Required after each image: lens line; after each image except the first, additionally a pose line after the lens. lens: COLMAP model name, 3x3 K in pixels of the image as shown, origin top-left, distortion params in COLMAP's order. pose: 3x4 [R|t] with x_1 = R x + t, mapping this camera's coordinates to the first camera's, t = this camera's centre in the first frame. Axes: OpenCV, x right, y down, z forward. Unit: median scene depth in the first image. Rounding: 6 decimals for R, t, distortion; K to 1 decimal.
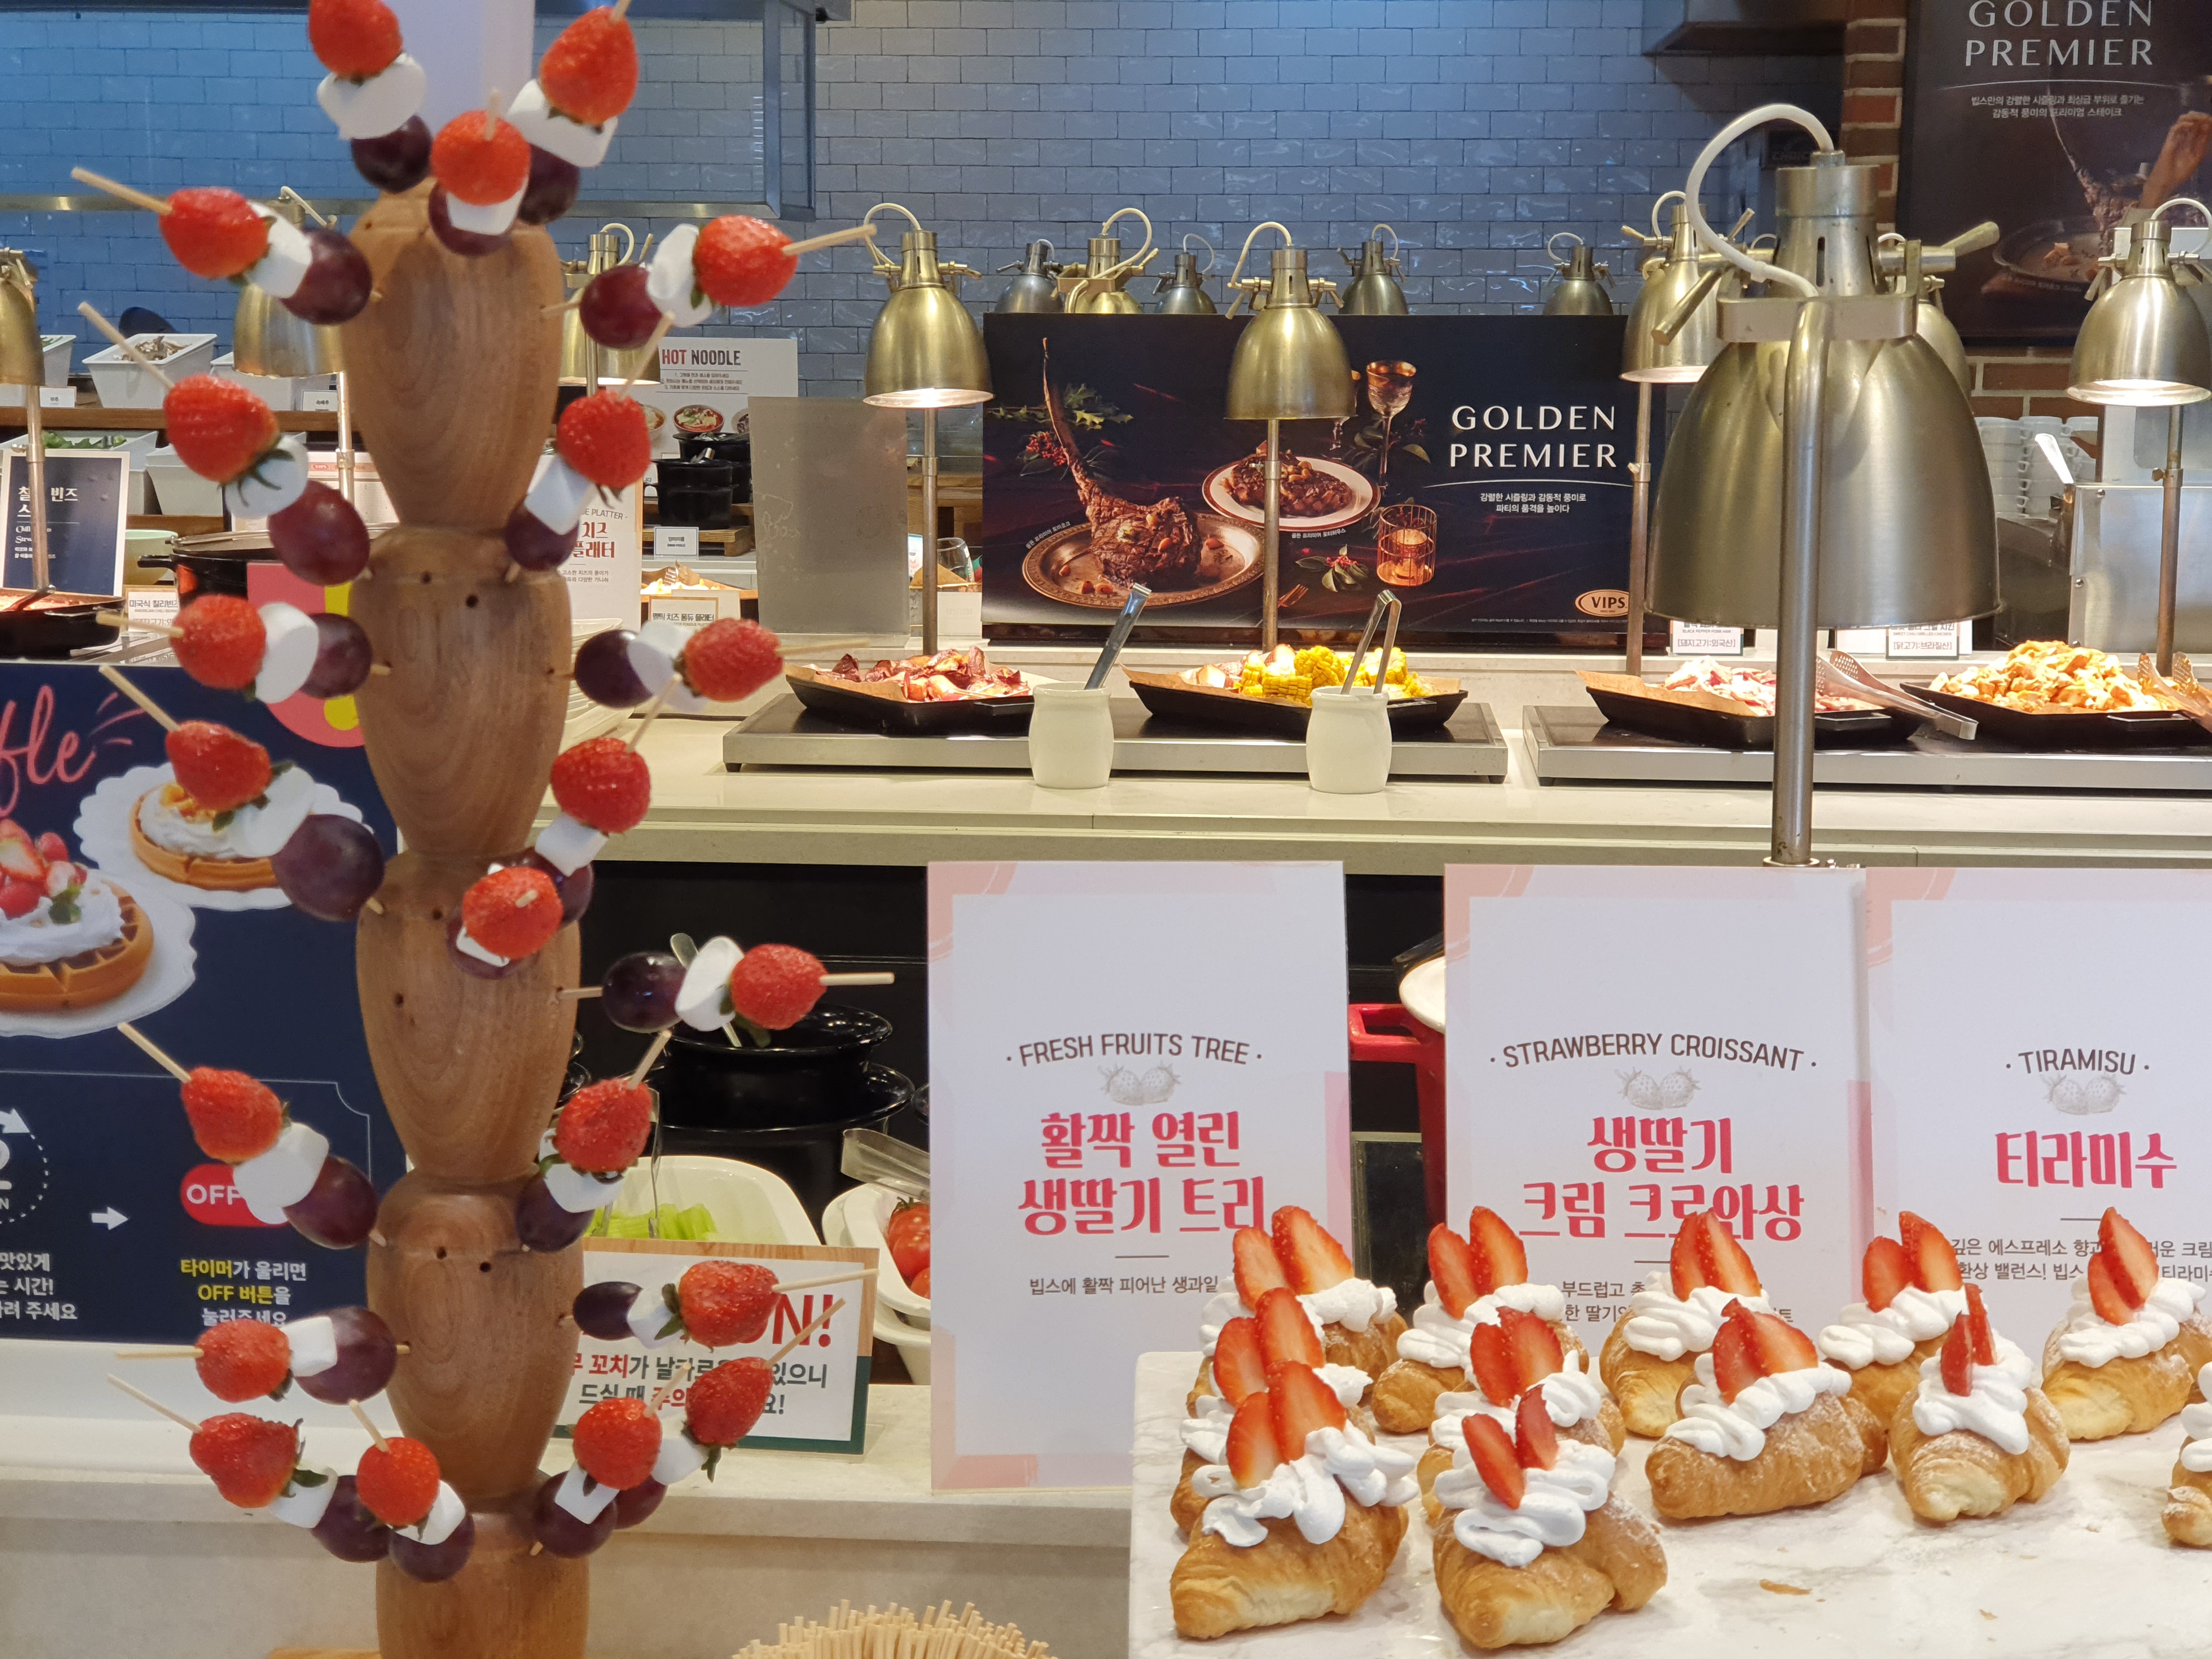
lens RADIAL K [[3162.2, 0, 1106.0], [0, 3162.2, 829.5], [0, 0, 1]] dist [0.183853, -0.847758]
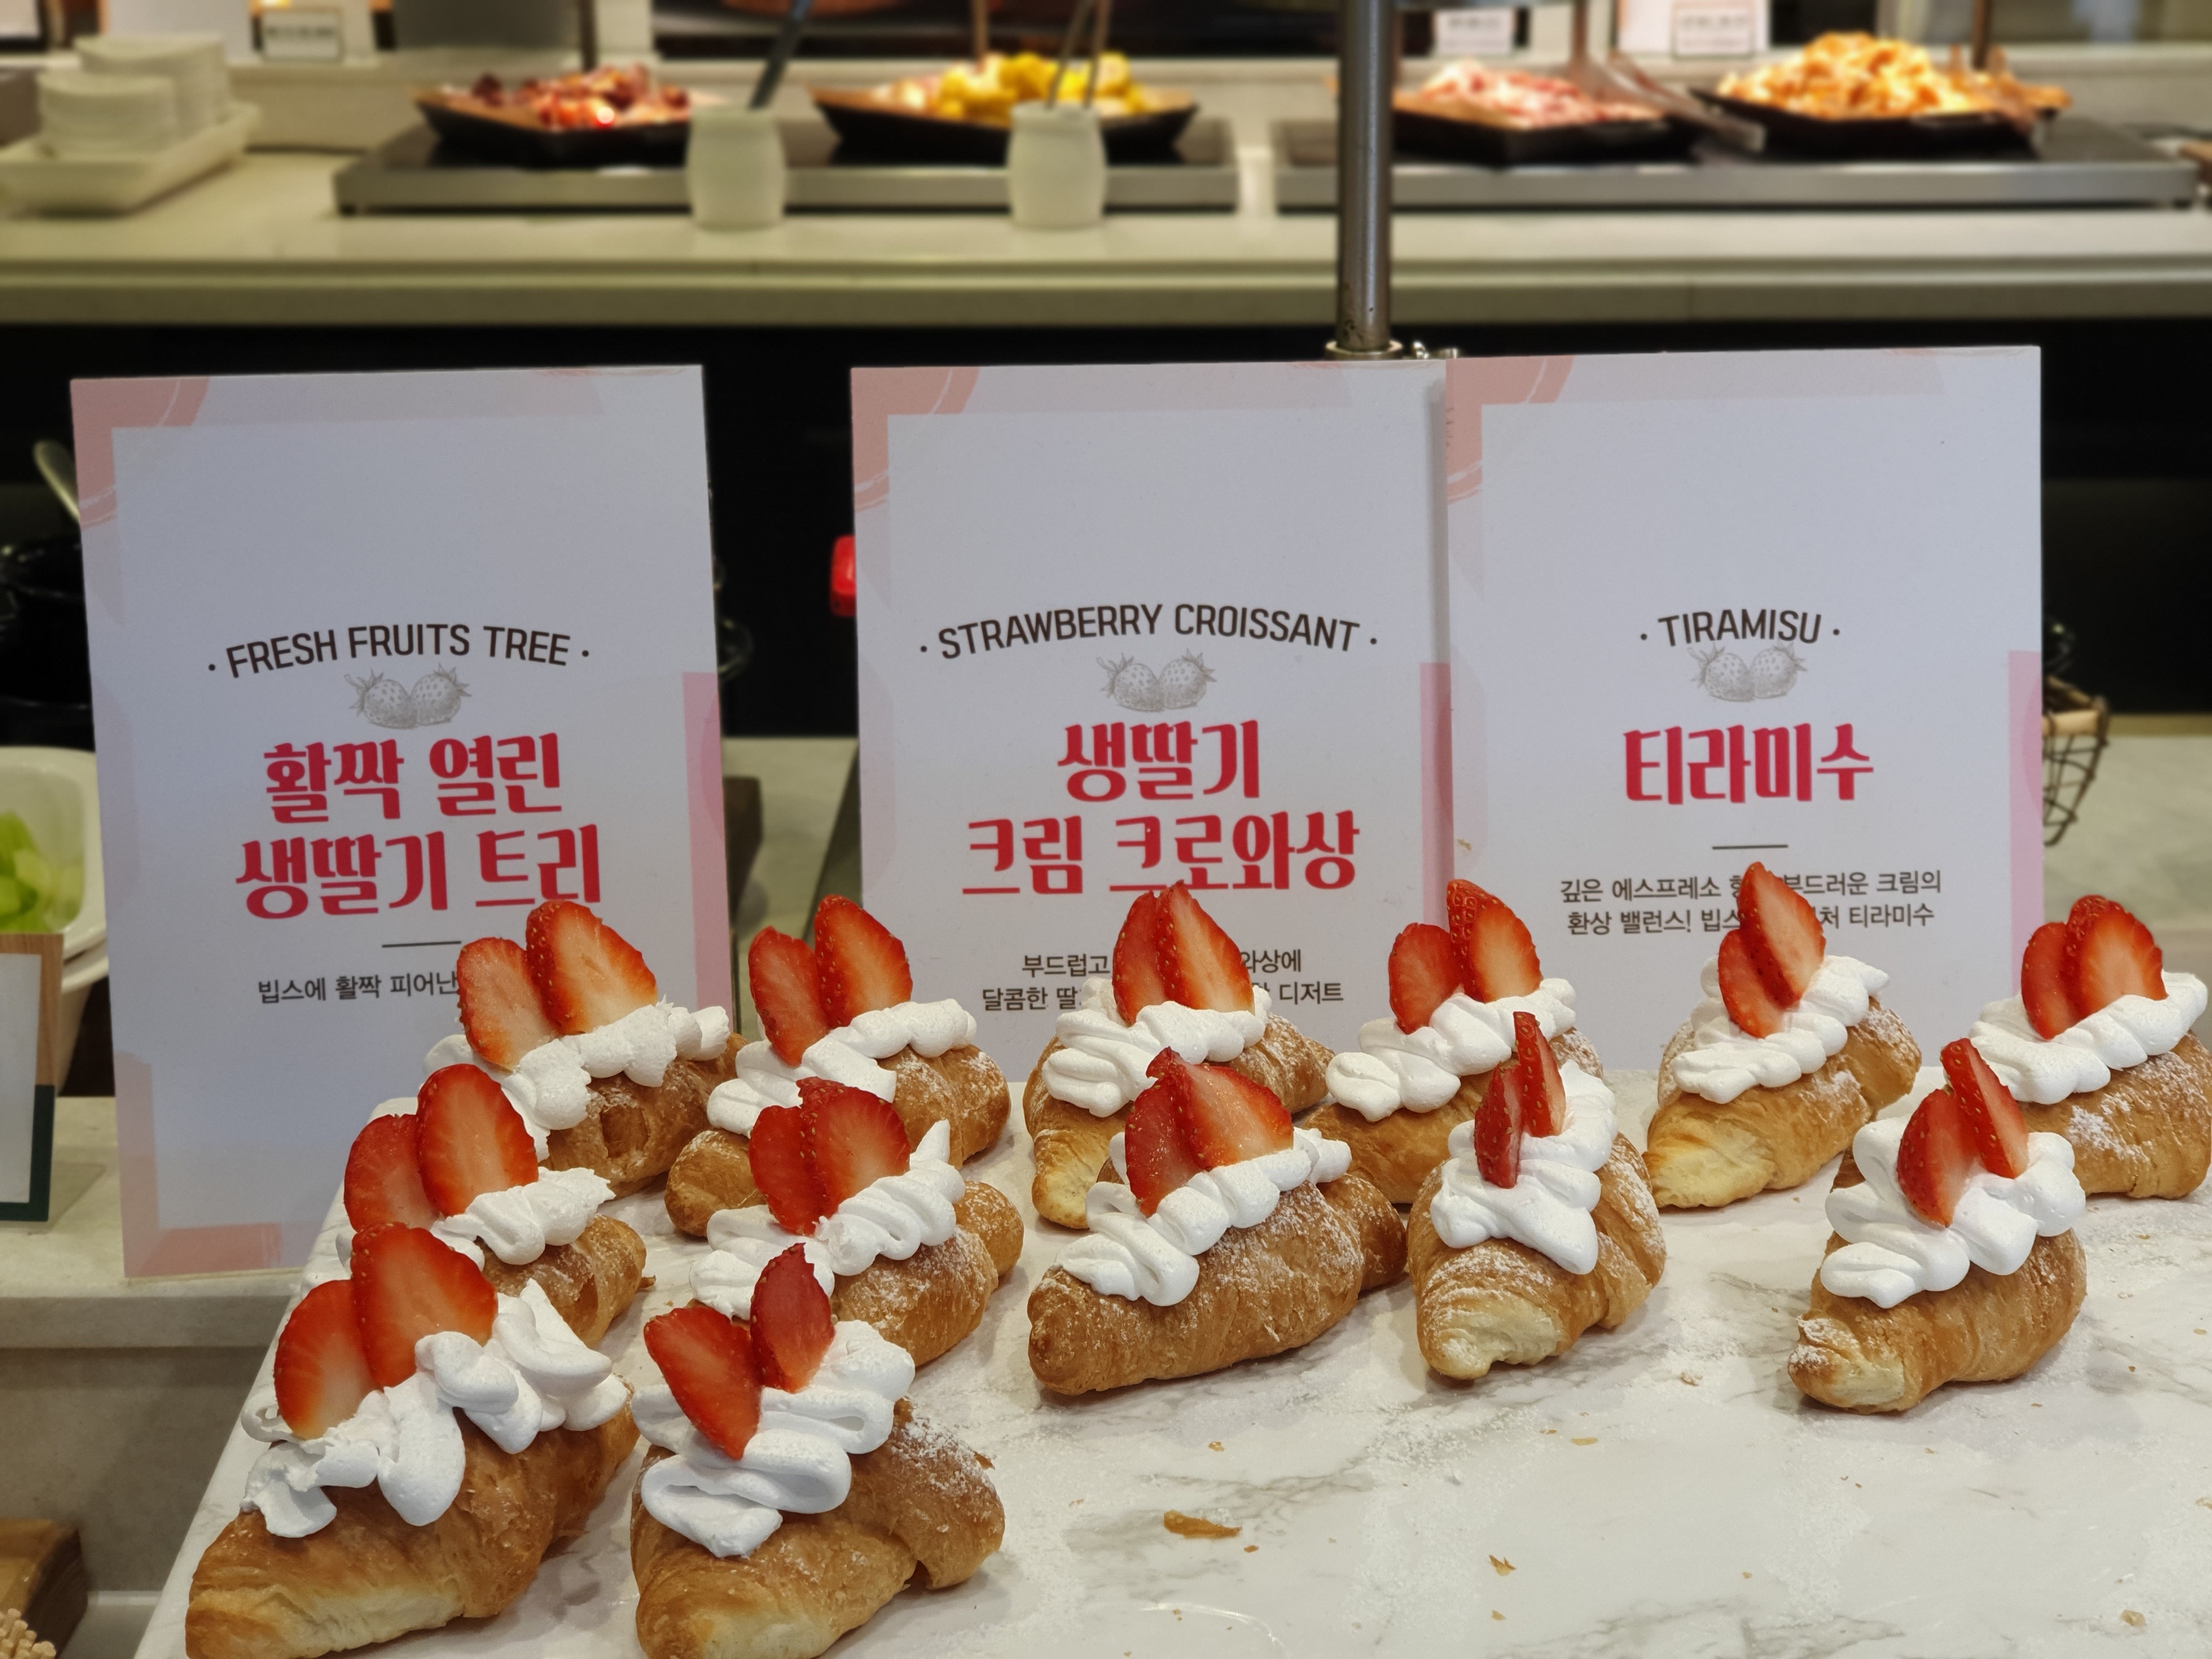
lens RADIAL K [[3162.2, 0, 1106.0], [0, 3162.2, 829.5], [0, 0, 1]] dist [0.183853, -0.847758]
pose [[0.998577, -0.030109, 0.044011, 0.131549], [0.021833, 0.983840, 0.177712, -0.011631], [-0.048651, -0.176498, 0.983098, 0.306121]]
